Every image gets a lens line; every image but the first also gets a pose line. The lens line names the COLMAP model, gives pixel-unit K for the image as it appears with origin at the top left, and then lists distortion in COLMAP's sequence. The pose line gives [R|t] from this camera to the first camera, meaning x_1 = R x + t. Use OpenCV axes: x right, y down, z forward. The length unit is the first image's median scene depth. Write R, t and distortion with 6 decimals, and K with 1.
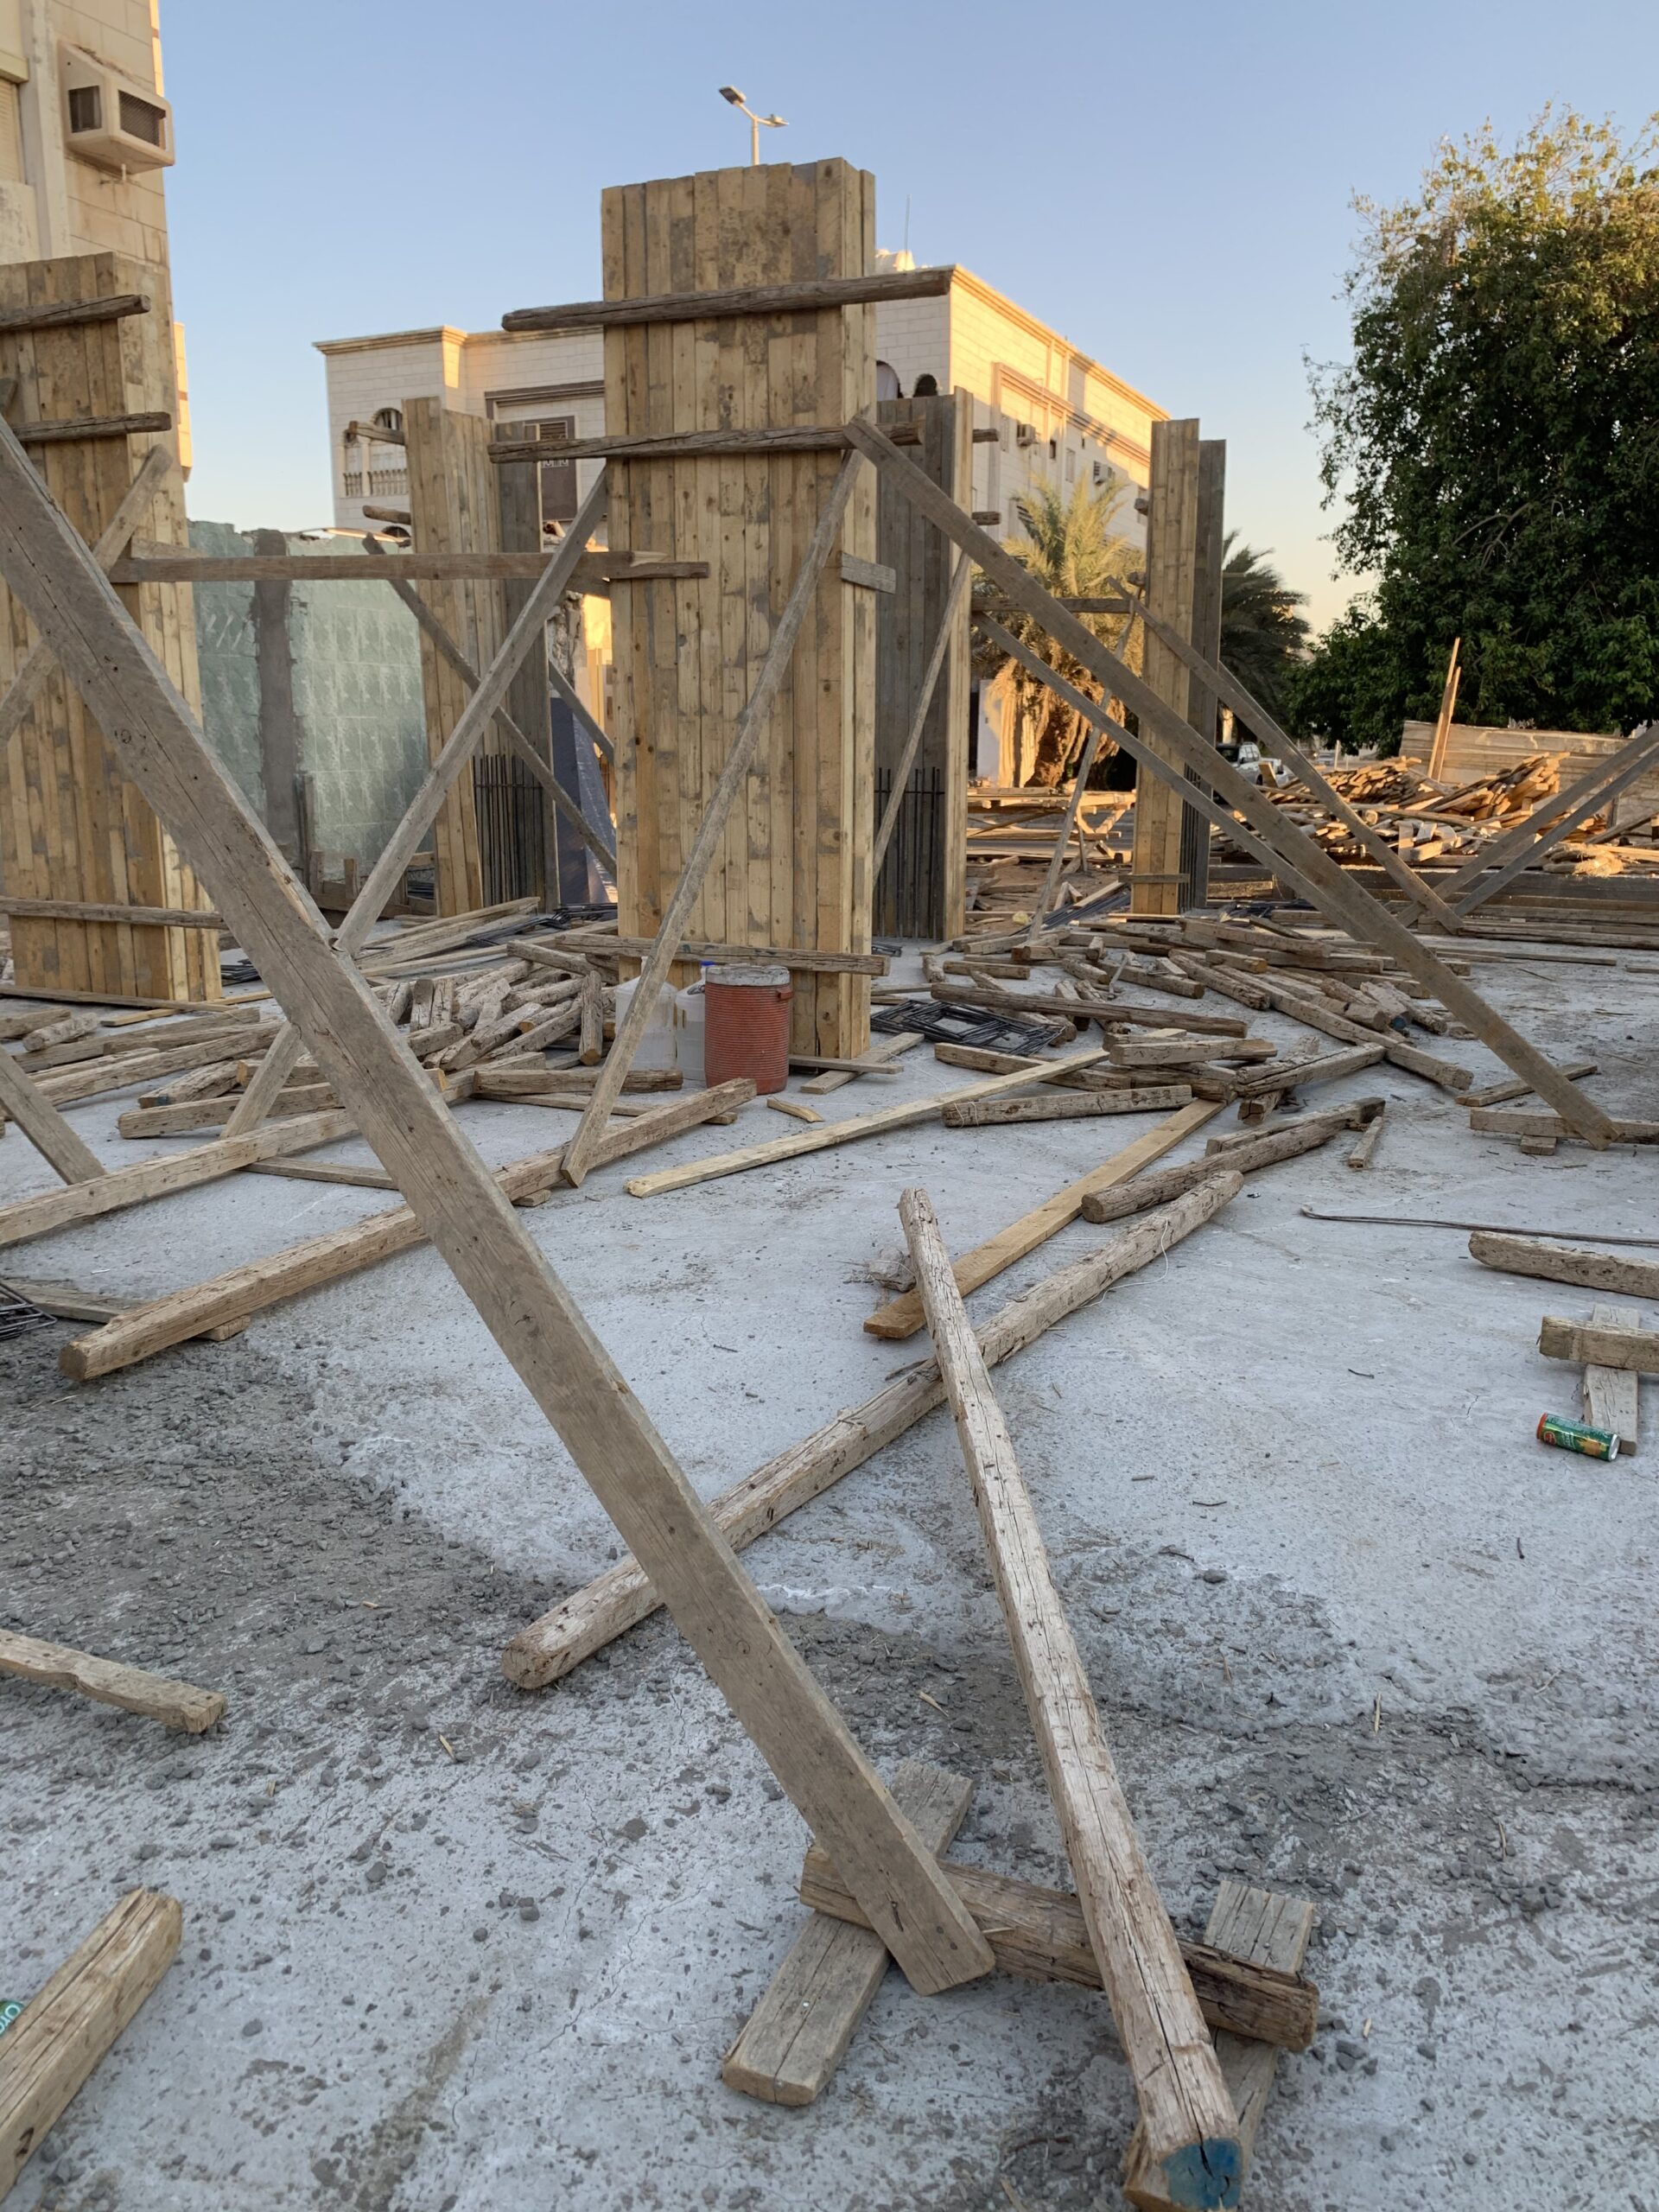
lens RADIAL K [[1702.7, 0, 834.9], [0, 1702.7, 1068.7], [0, 0, 1]] dist [0.008631, -0.005137]
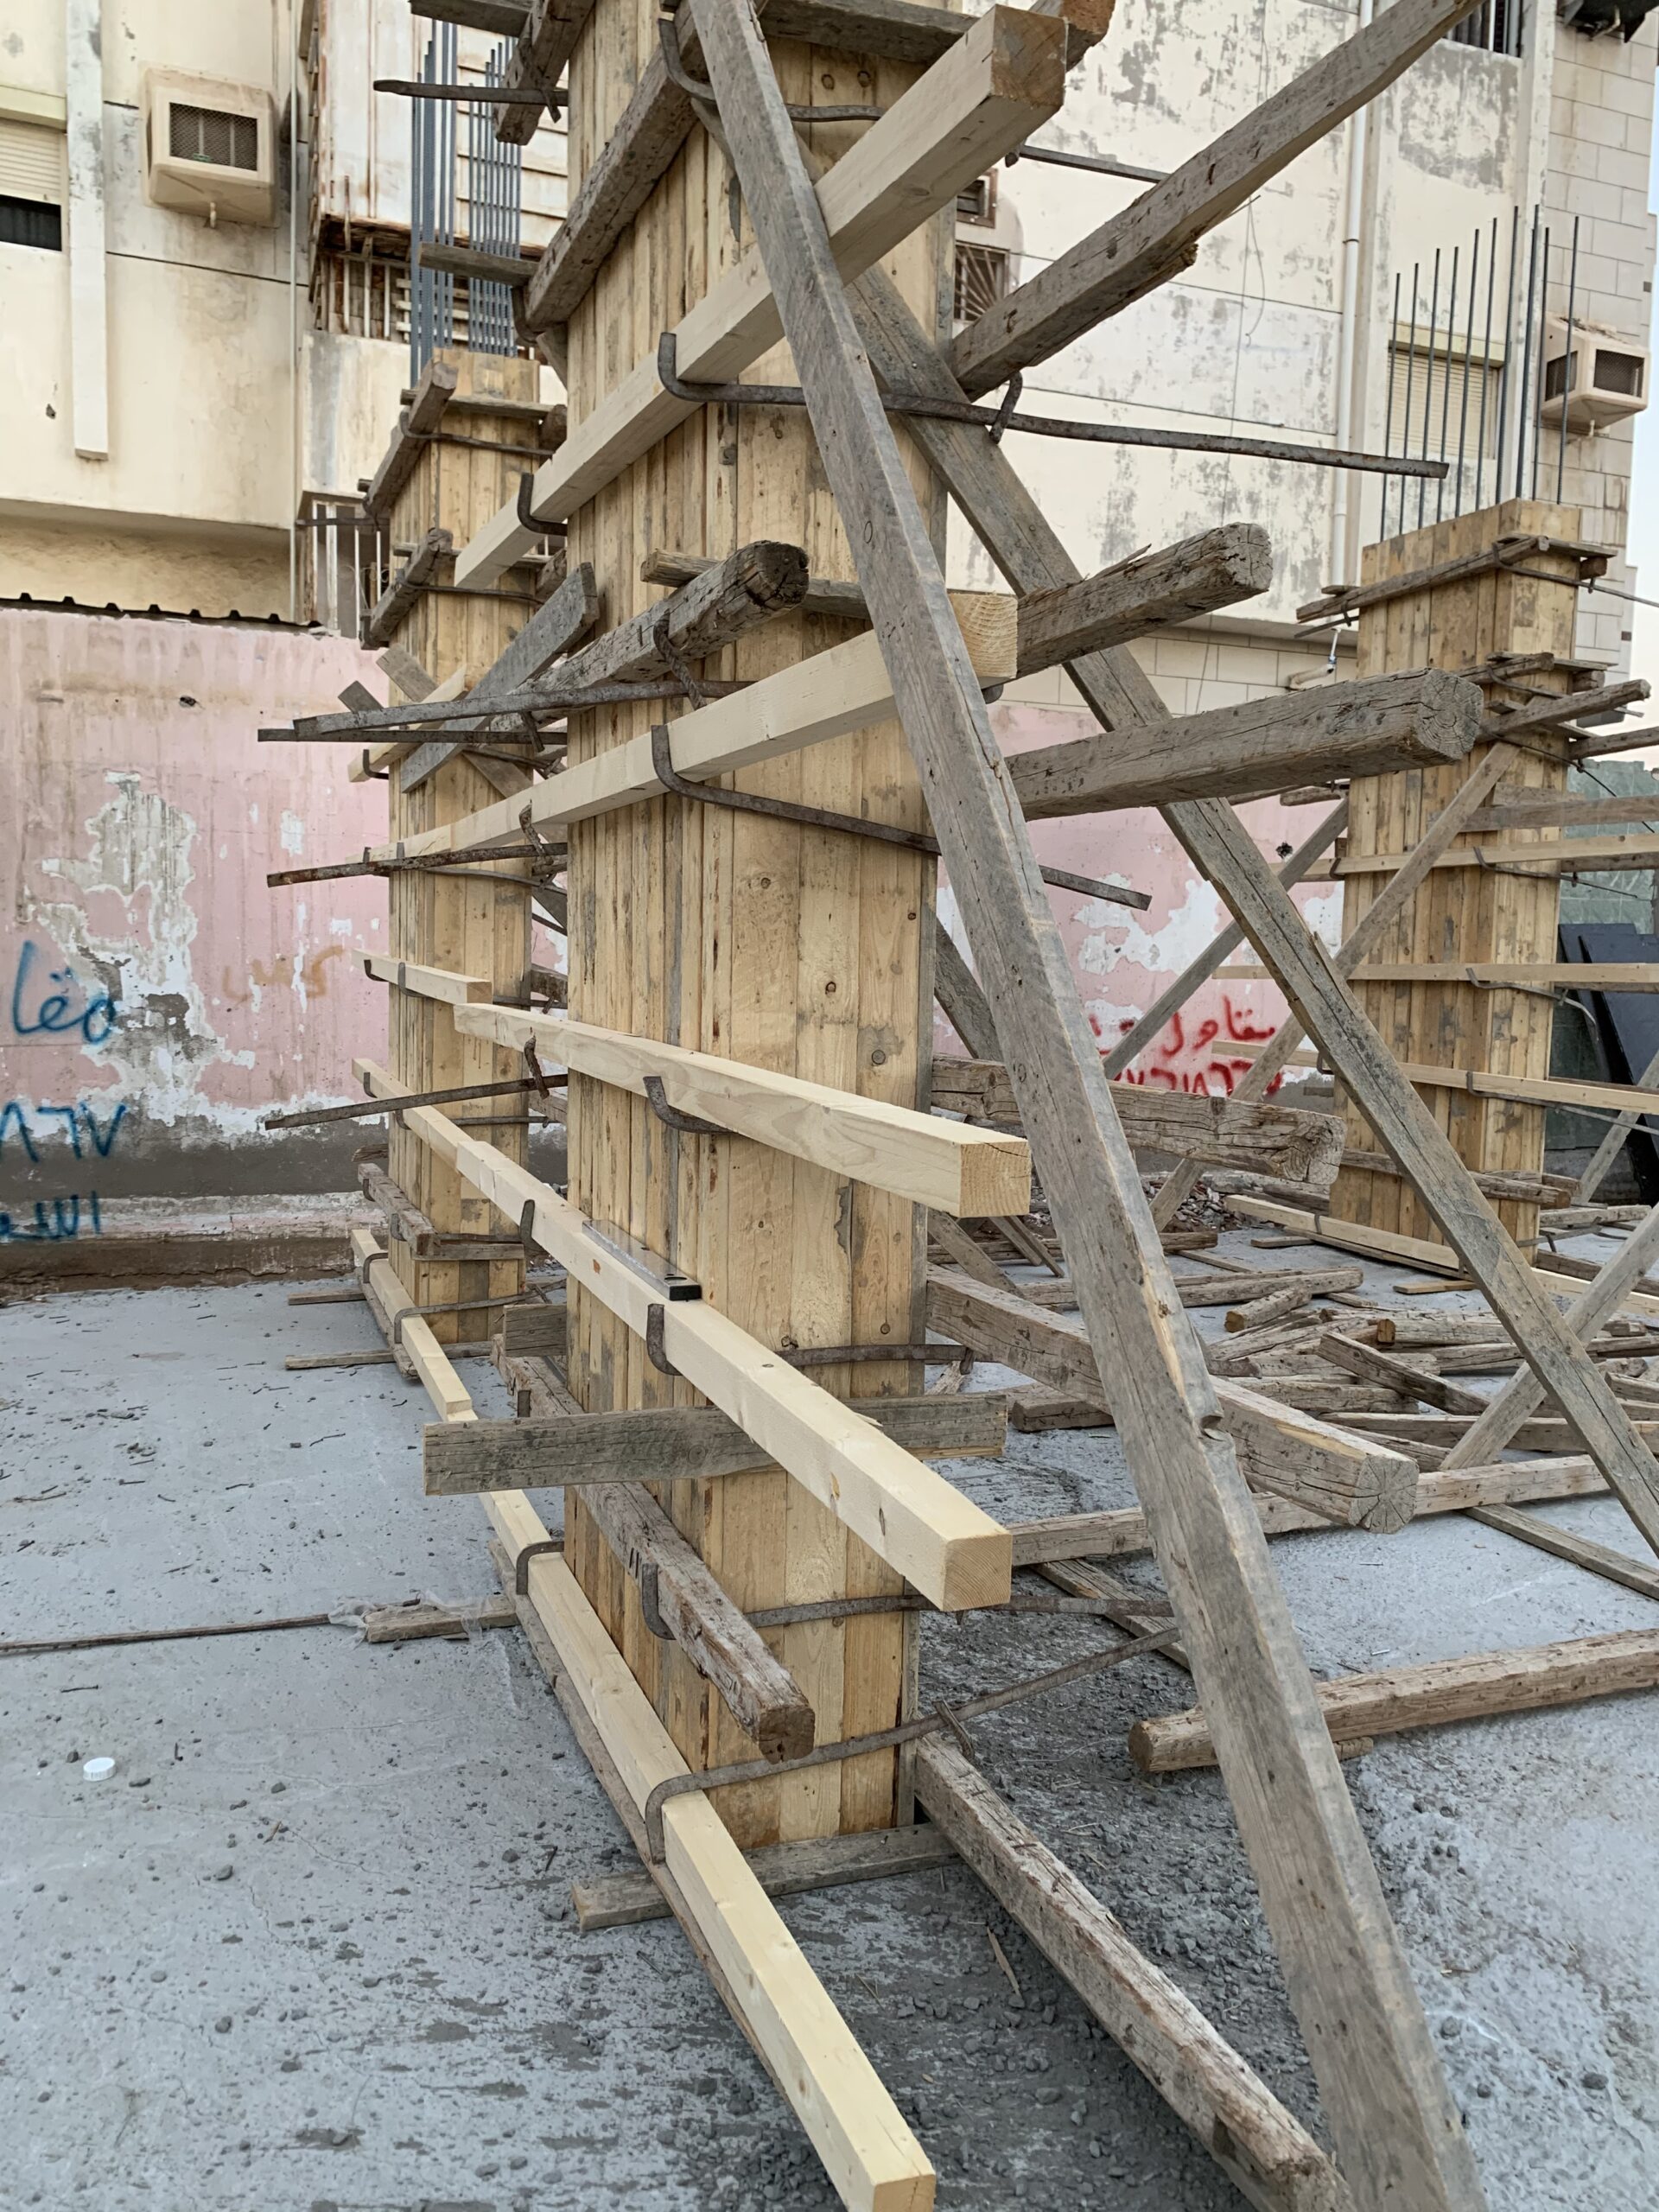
lens RADIAL K [[1659.7, 0, 833.2], [0, 1659.7, 1118.4], [0, 0, 1]] dist [0.002994, -0.008365]
pose [[0.693306, 0.068320, -0.717398, 0.016211], [-0.141978, 0.988934, -0.043031, -0.068303], [0.706519, 0.131688, 0.695334, 0.234689]]
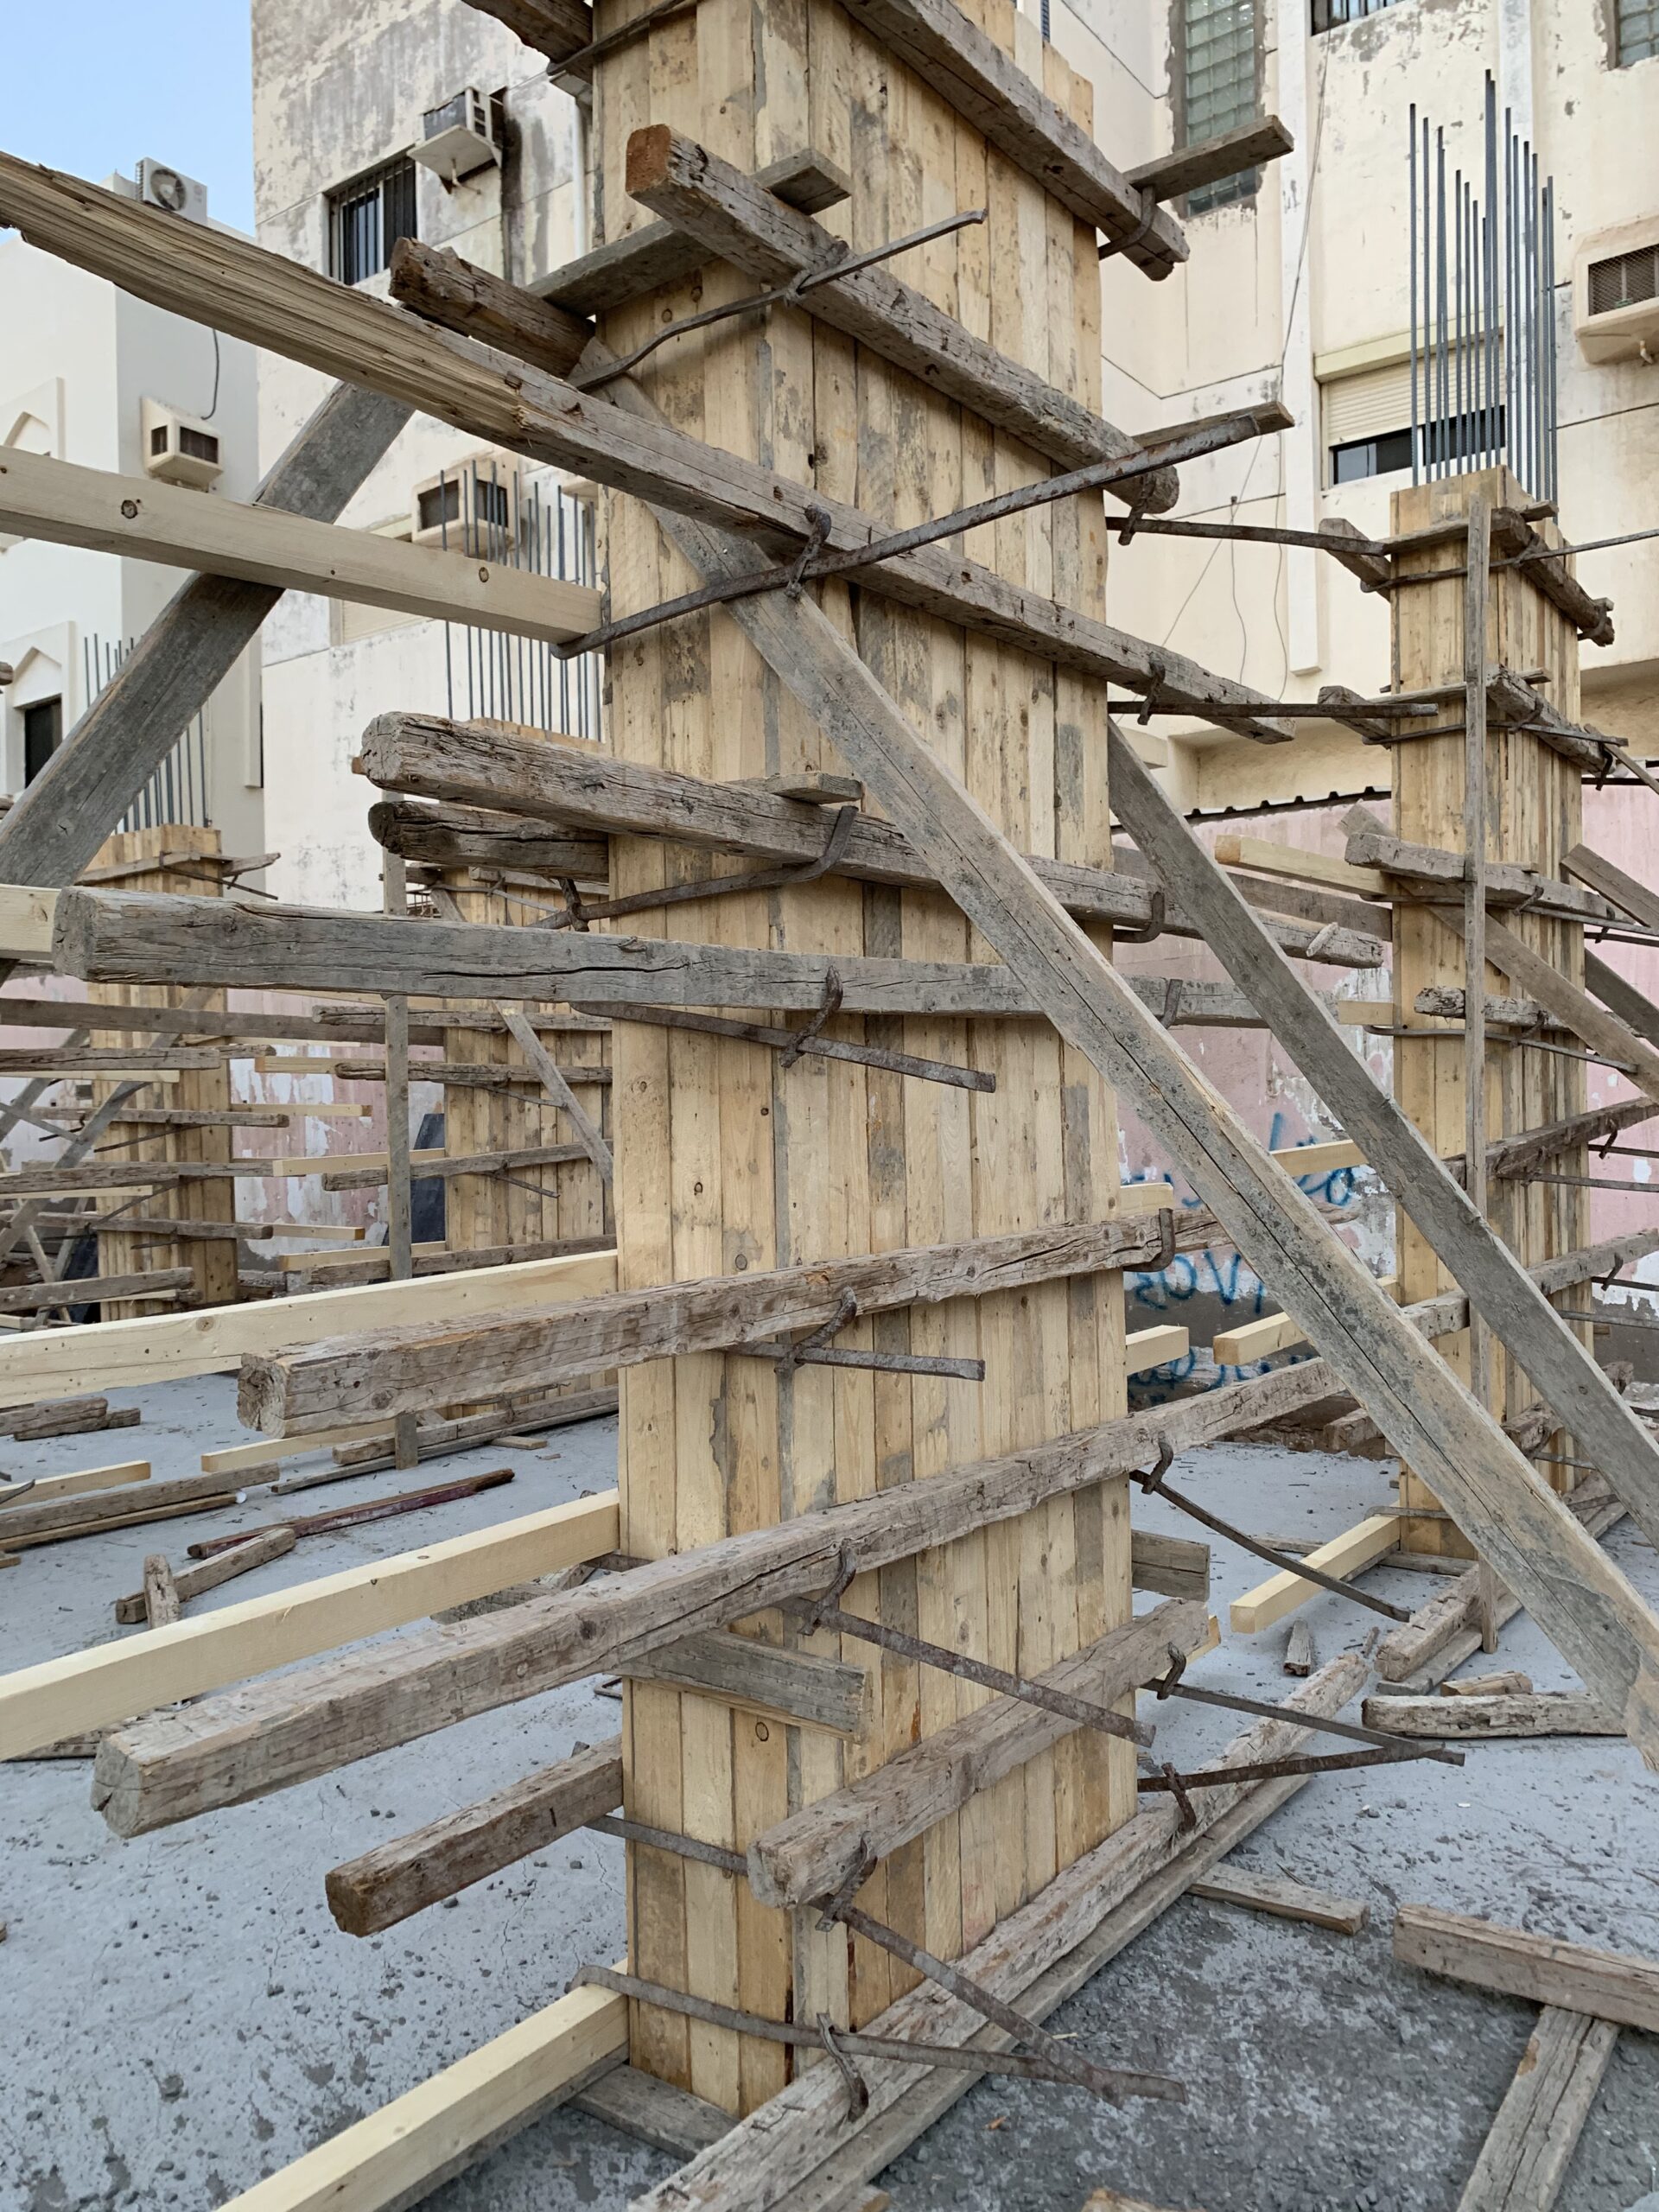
lens RADIAL K [[1673.5, 0, 839.9], [0, 1673.5, 1104.4], [0, 0, 1]] dist [0.012394, -0.001405]
pose [[-0.234002, -0.013053, -0.972148, 0.392439], [-0.160508, 0.986708, 0.025387, -0.429946], [0.958895, 0.161978, -0.232987, 1.950060]]
